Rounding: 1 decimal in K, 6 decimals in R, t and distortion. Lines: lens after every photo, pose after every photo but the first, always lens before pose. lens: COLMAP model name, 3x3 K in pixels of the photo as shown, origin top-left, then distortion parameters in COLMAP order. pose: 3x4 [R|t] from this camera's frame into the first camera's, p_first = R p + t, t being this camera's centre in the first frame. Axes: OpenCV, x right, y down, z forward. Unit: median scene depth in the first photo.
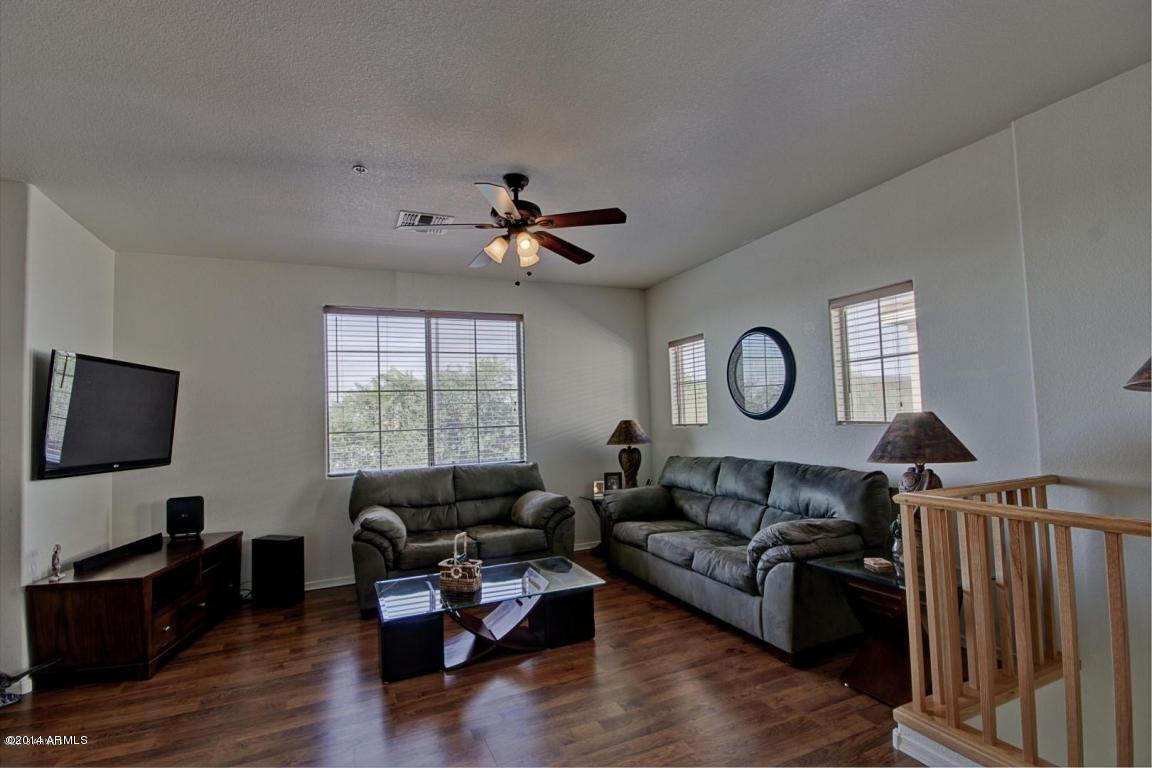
lens RADIAL K [[520.4, 0, 573.3], [0, 520.4, 417.2], [0, 0, 1]] dist [0.025468, 0.000030]
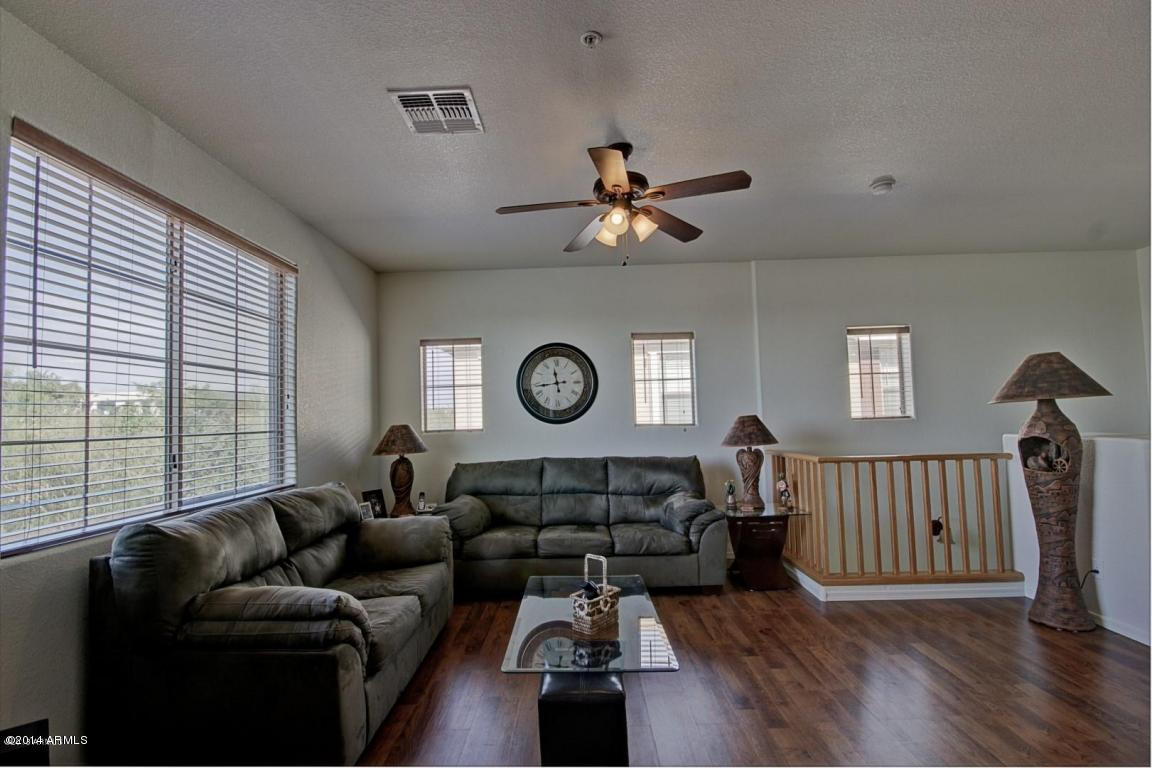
lens RADIAL K [[520.4, 0, 573.3], [0, 520.4, 417.2], [0, 0, 1]] dist [0.025468, 0.000030]
pose [[0.415915, 0.028047, 0.908971, -0.731230], [0.001875, 0.999496, -0.031698, 0.029183], [-0.909401, 0.014888, 0.415653, 0.538353]]
